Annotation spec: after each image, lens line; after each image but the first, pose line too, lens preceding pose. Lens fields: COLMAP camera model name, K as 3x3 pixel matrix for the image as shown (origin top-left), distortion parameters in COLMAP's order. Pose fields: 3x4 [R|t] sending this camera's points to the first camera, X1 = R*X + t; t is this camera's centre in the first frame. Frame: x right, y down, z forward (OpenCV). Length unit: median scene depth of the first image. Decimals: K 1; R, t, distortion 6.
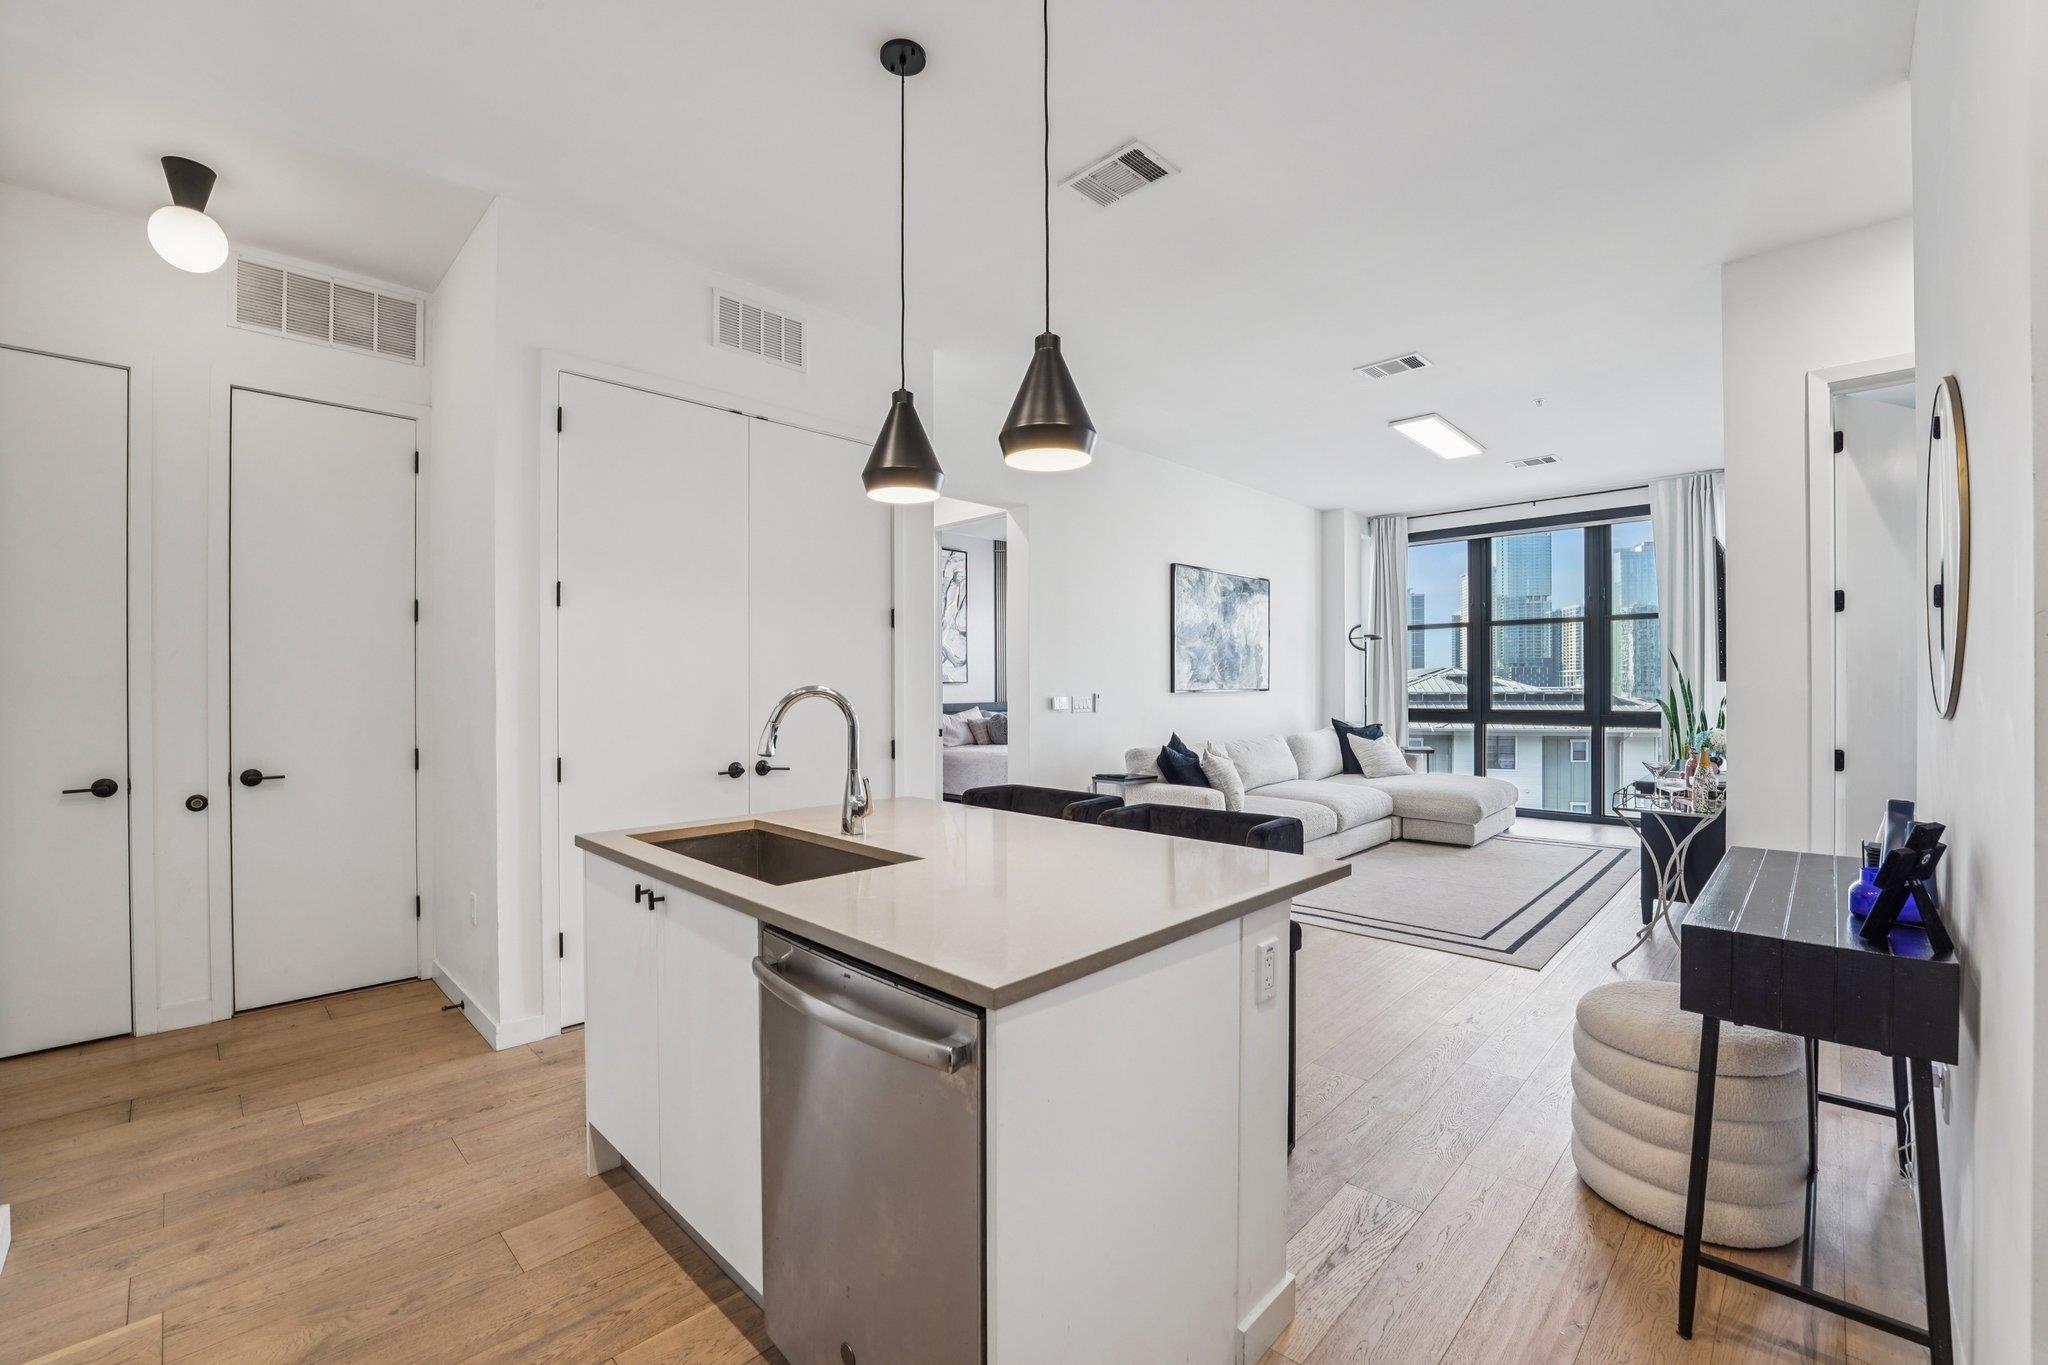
lens RADIAL K [[840.9, 0, 1014.6], [0, 840.9, 686.5], [0, 0, 1]] dist [-0.028550, 0.003192]
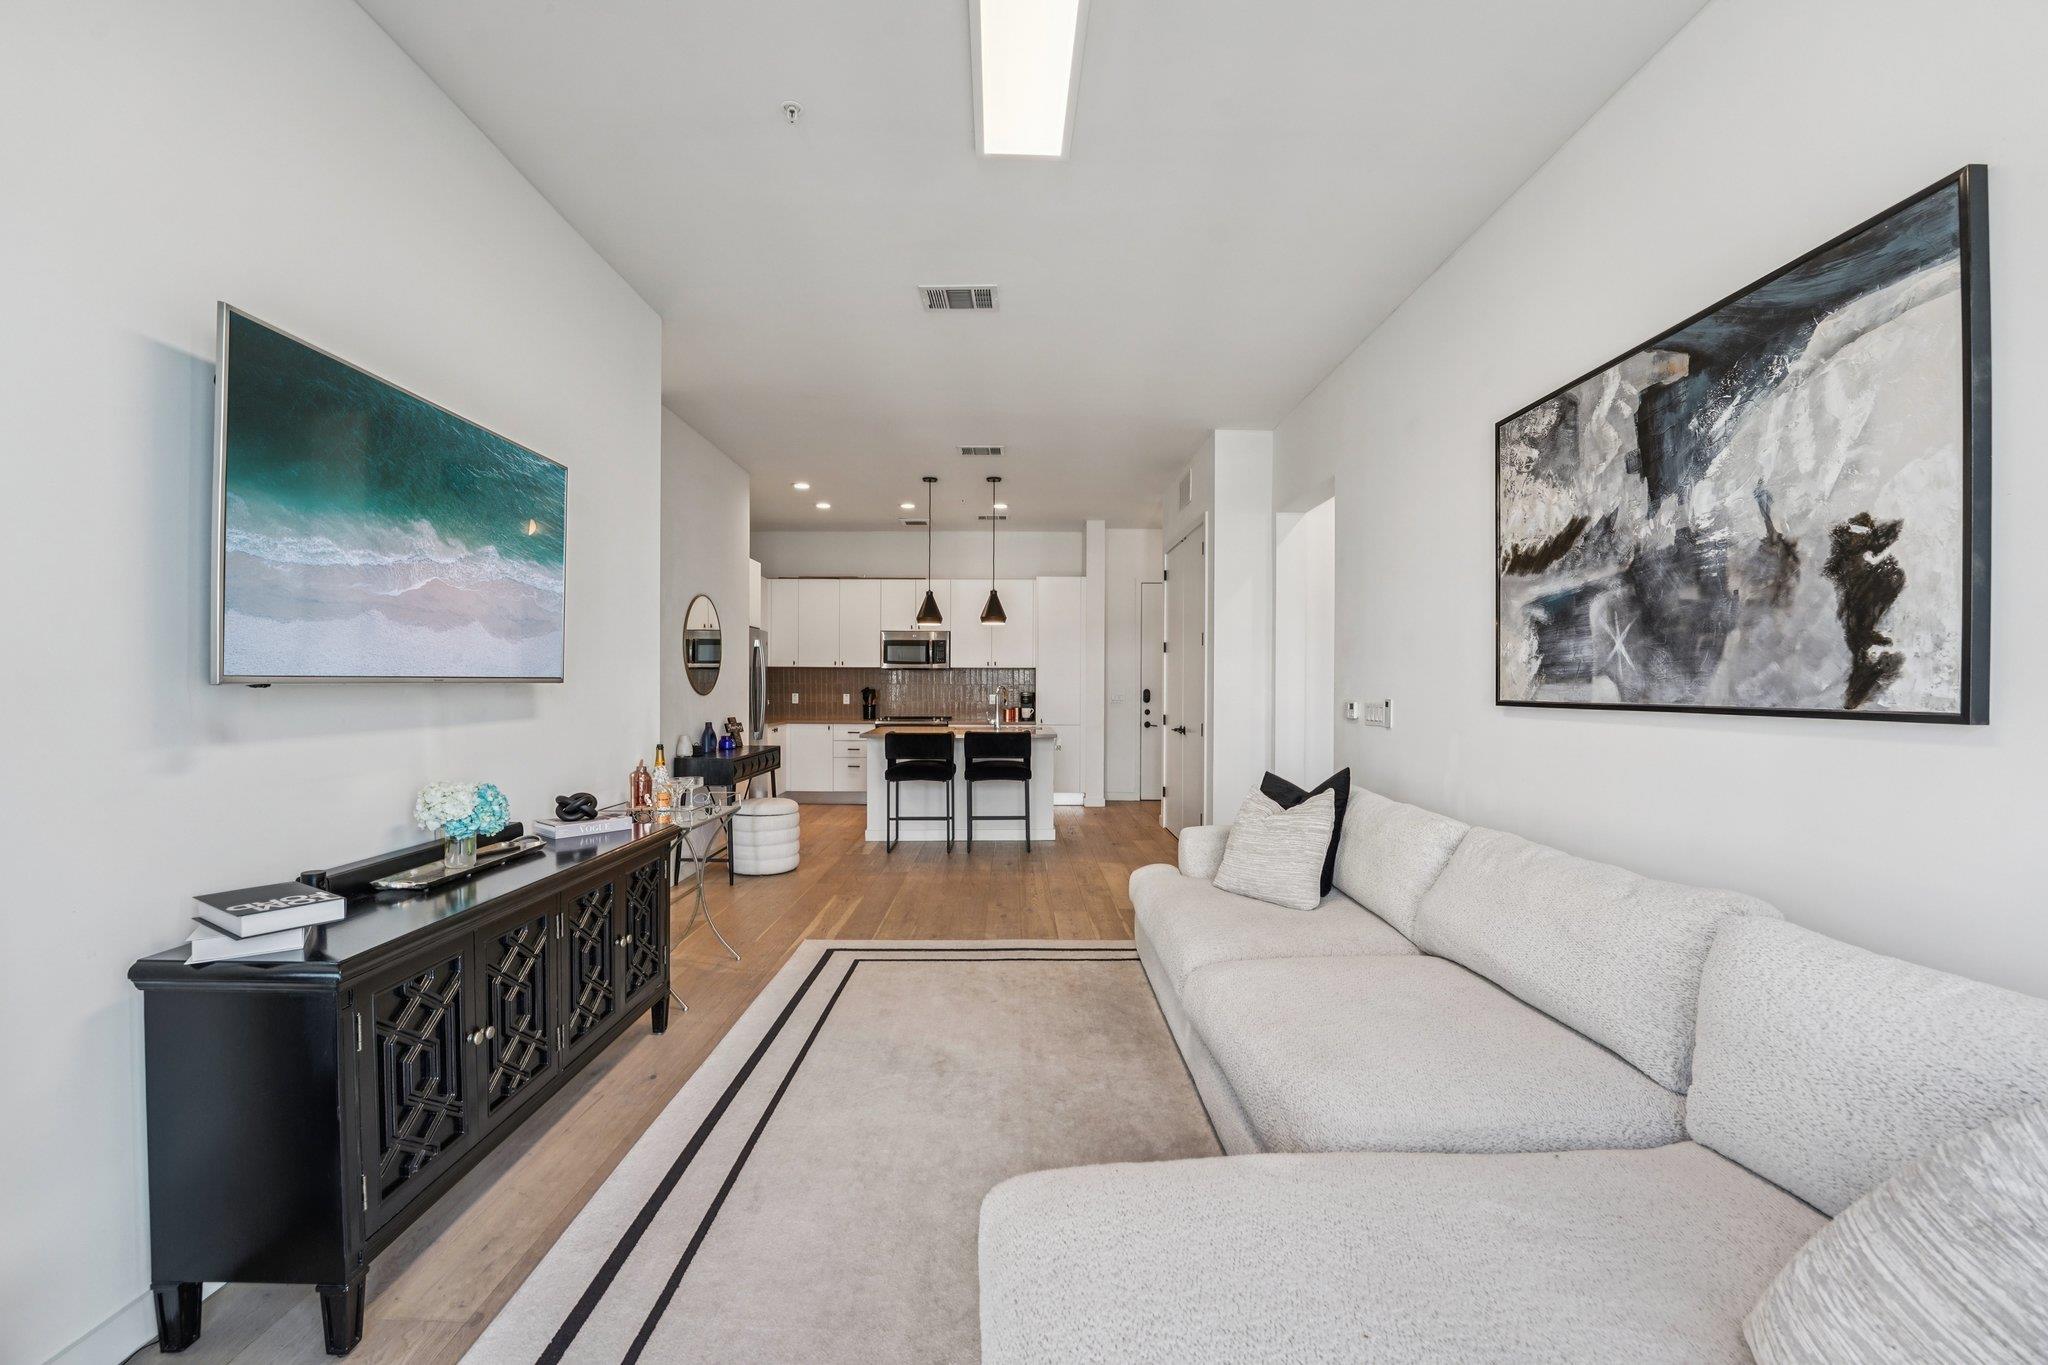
lens RADIAL K [[840.9, 0, 1017.5], [0, 840.9, 683.8], [0, 0, 1]] dist [-0.028550, 0.003192]
pose [[-0.705075, -0.001185, -0.709131, 0.669397], [-0.004202, 0.999988, 0.002506, -0.003910], [0.709120, 0.004747, -0.705072, 1.086080]]
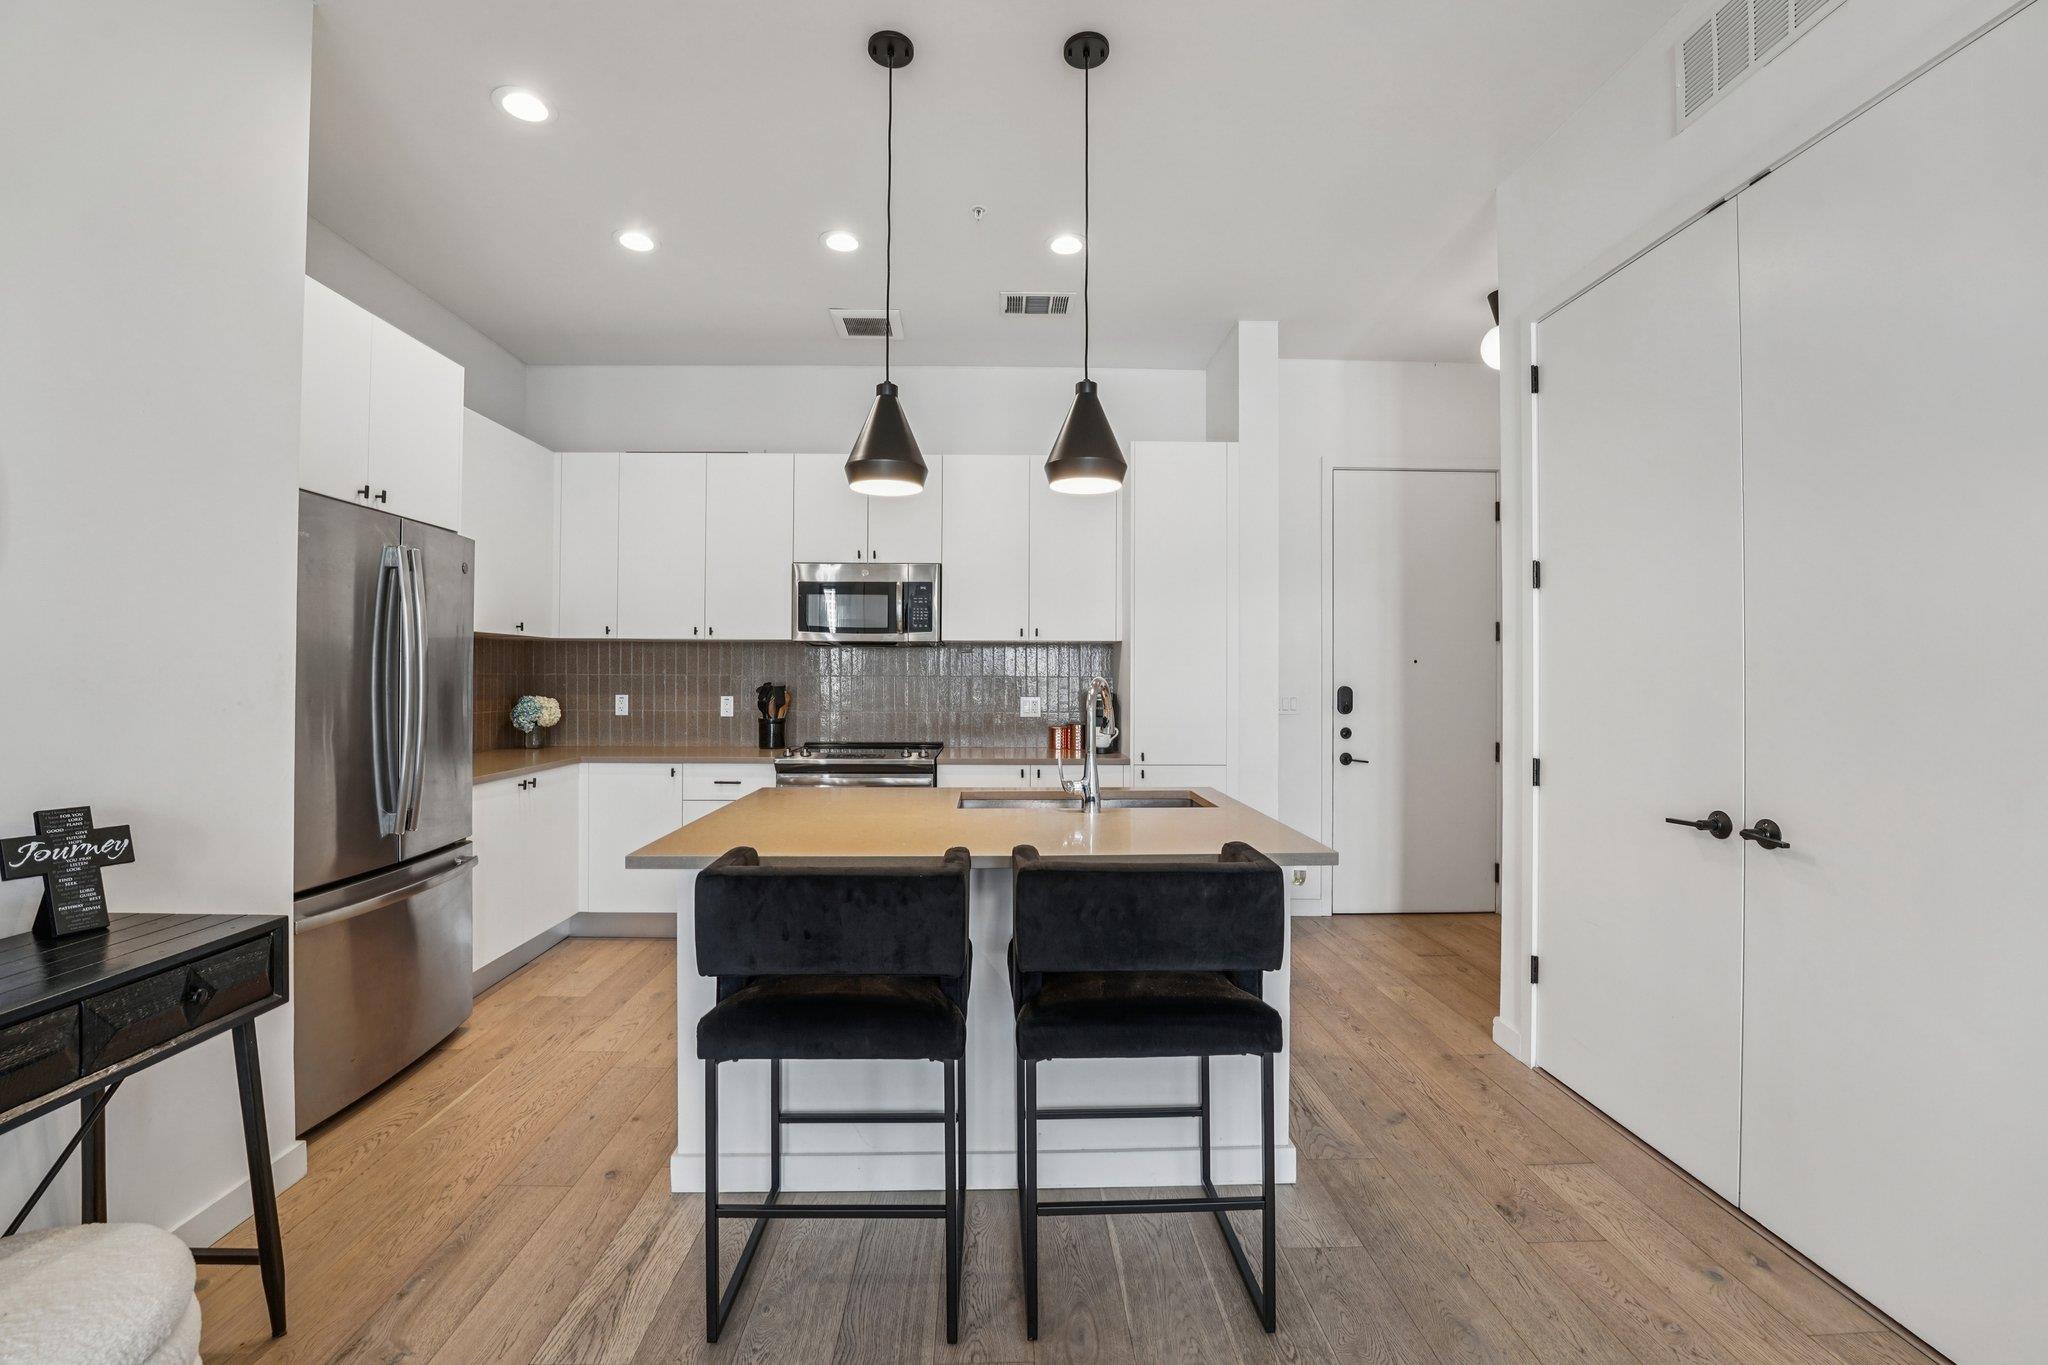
lens RADIAL K [[840.9, 0, 1014.9], [0, 840.9, 671.8], [0, 0, 1]] dist [-0.028550, 0.003192]
pose [[-0.689108, -0.004779, -0.724643, 0.215996], [-0.004112, 0.999988, -0.002684, -0.001293], [0.724647, 0.001130, -0.689119, 0.542525]]
